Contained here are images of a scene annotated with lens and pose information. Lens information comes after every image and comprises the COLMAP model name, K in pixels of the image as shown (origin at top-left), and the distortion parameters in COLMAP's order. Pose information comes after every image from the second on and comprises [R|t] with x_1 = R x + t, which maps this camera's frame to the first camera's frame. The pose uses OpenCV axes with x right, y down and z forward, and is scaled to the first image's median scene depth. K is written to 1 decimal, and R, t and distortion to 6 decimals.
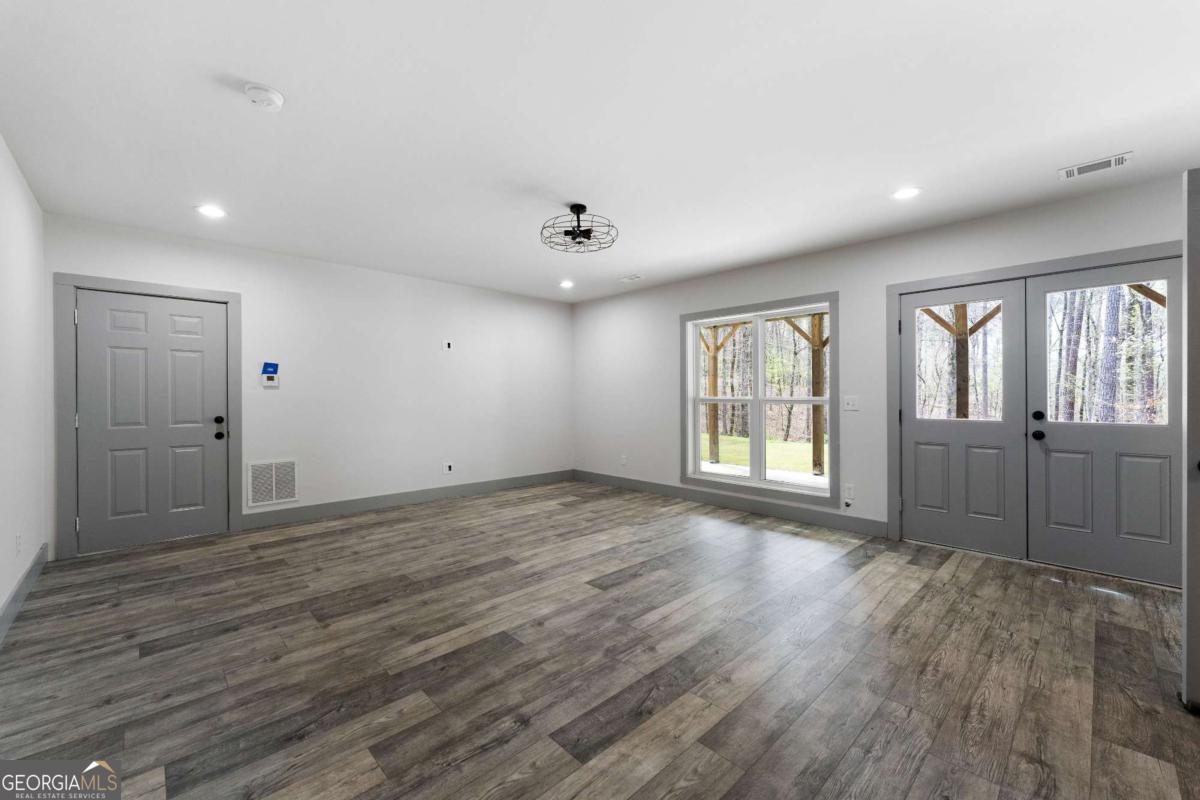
lens RADIAL K [[490.6, 0, 600.0], [0, 490.6, 400.0], [0, 0, 1]] dist [-0.002397, -0.000266]
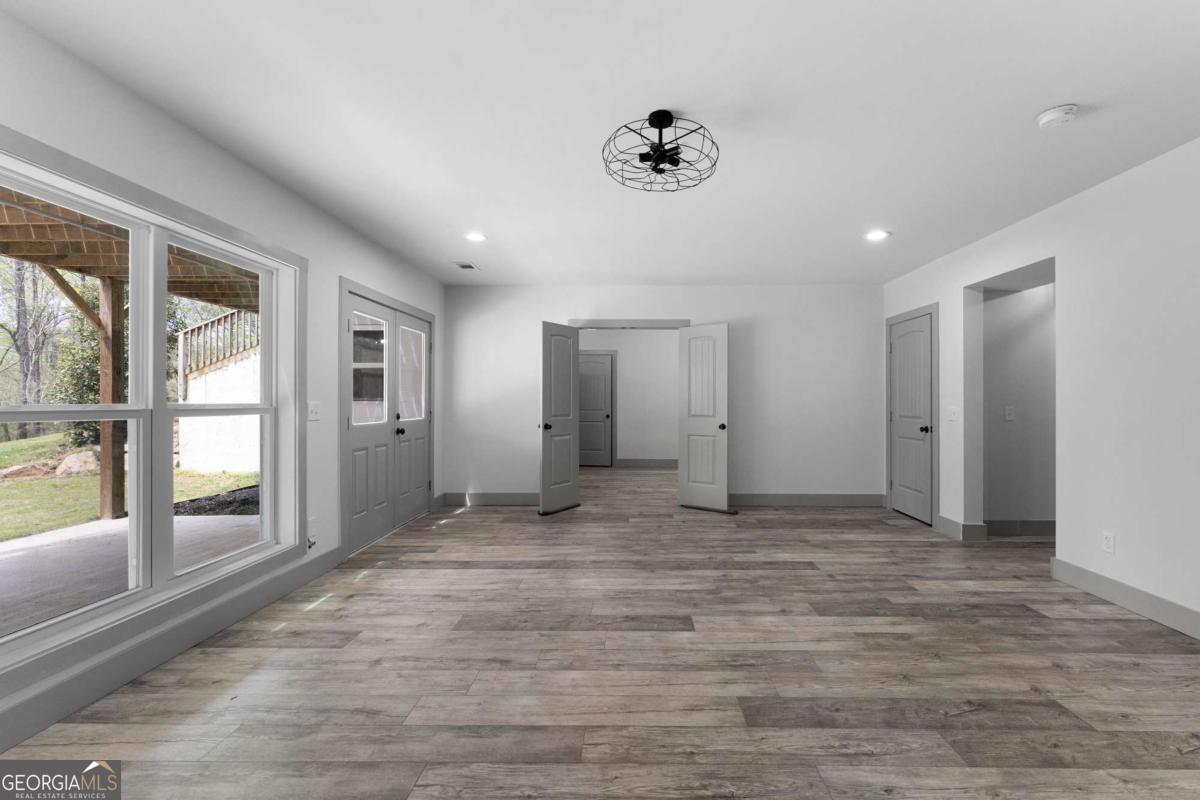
lens RADIAL K [[490.6, 0, 600.0], [0, 490.6, 400.0], [0, 0, 1]] dist [-0.002397, -0.000266]
pose [[-0.689309, 0.002401, 0.724463, -0.598376], [0.005975, 0.999979, 0.002371, -0.027381], [-0.724443, 0.005963, -0.689309, 1.922798]]
